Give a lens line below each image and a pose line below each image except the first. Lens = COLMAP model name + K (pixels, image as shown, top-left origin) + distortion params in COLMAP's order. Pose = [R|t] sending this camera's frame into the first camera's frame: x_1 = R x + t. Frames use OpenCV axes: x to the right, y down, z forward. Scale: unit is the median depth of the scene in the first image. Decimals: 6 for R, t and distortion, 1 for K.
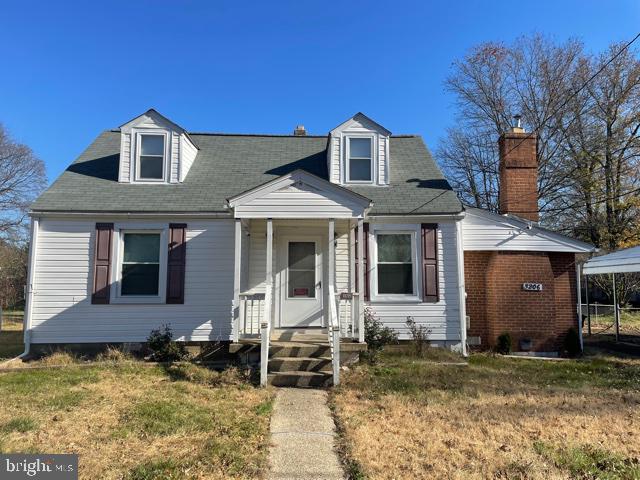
lens RADIAL K [[484.9, 0, 332.7], [0, 484.9, 236.0], [0, 0, 1]] dist [0.074175, -0.070616]
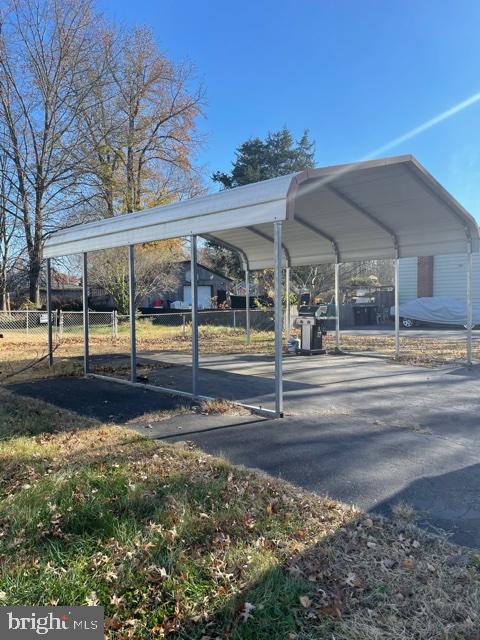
lens RADIAL K [[484.9, 0, 240.1], [0, 484.9, 318.0], [0, 0, 1]] dist [0.074175, -0.070616]
pose [[0.758868, -0.038157, 0.650125, 0.533434], [-0.054058, 0.991146, 0.121272, 0.109002], [-0.648996, -0.127174, 0.750087, 0.688794]]
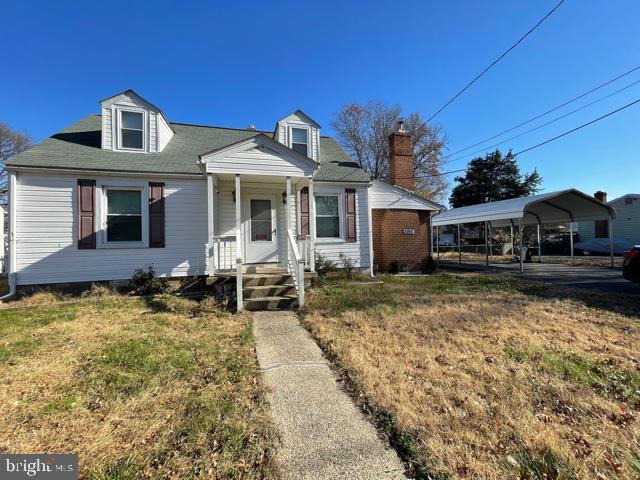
lens RADIAL K [[260.4, 0, 322.1], [0, 260.4, 237.5], [0, 0, 1]] dist [-0.003185, 0.001501]
pose [[0.974329, -0.018156, 0.224394, -0.062082], [-0.000824, 0.996448, 0.084201, 0.055555], [-0.225126, -0.082224, 0.970854, 0.262390]]
